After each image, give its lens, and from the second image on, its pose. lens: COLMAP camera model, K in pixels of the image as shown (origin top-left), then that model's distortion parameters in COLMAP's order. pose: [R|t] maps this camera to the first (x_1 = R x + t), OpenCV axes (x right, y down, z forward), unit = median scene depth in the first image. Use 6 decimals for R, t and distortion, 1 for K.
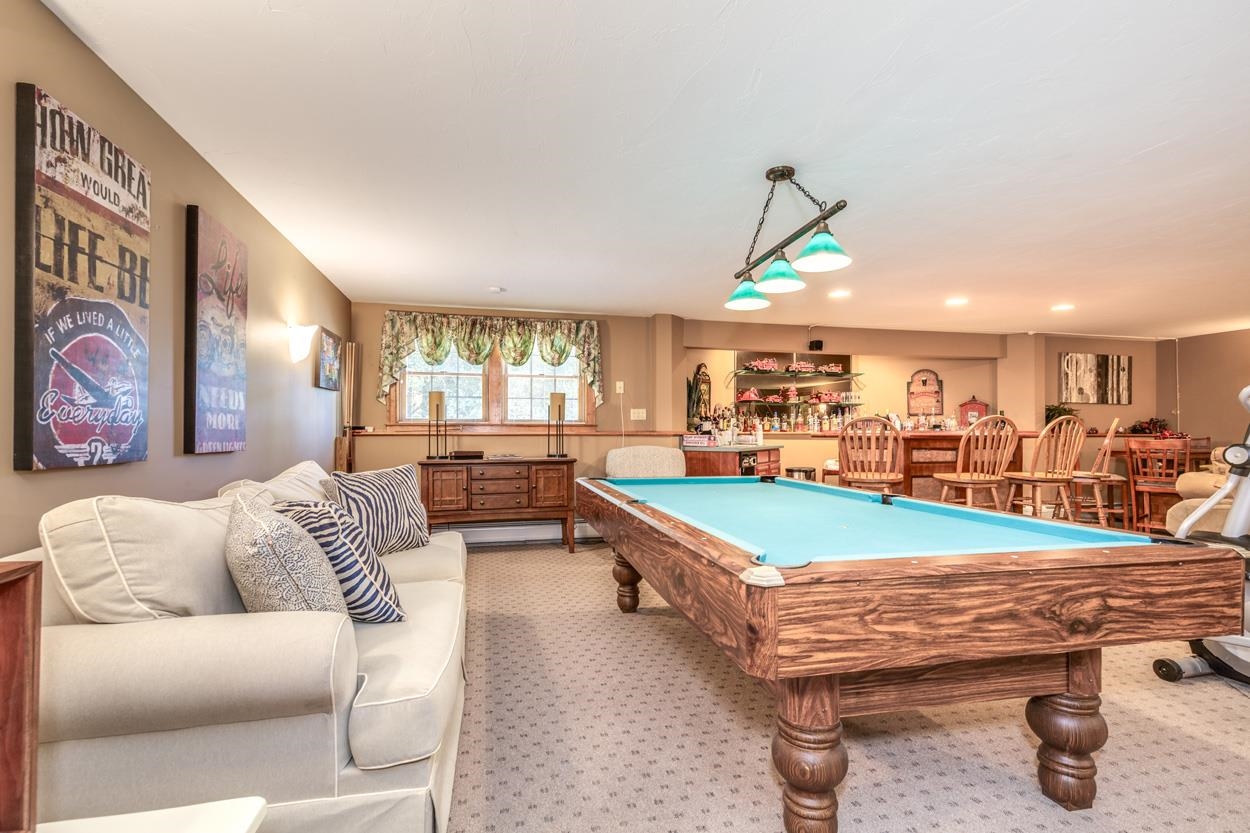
lens RADIAL K [[533.9, 0, 621.2], [0, 533.9, 416.8], [0, 0, 1]] dist [0.000904, -0.000140]
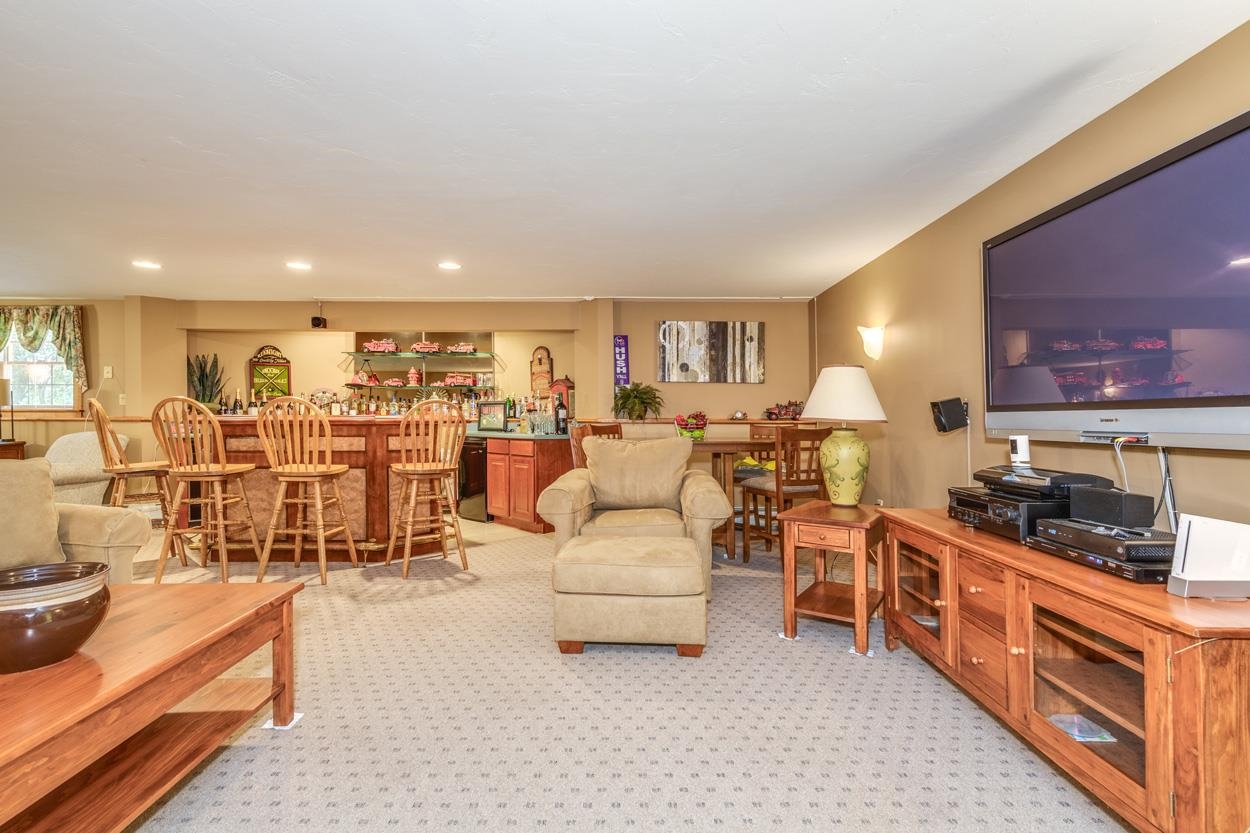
lens RADIAL K [[533.9, 0, 596.6], [0, 533.9, 417.6], [0, 0, 1]] dist [0.000904, -0.000140]
pose [[0.978887, 0.000283, -0.204401, 0.916255], [0.005204, 0.999640, 0.026310, 0.006404], [0.204335, -0.026818, 0.978534, 0.175958]]
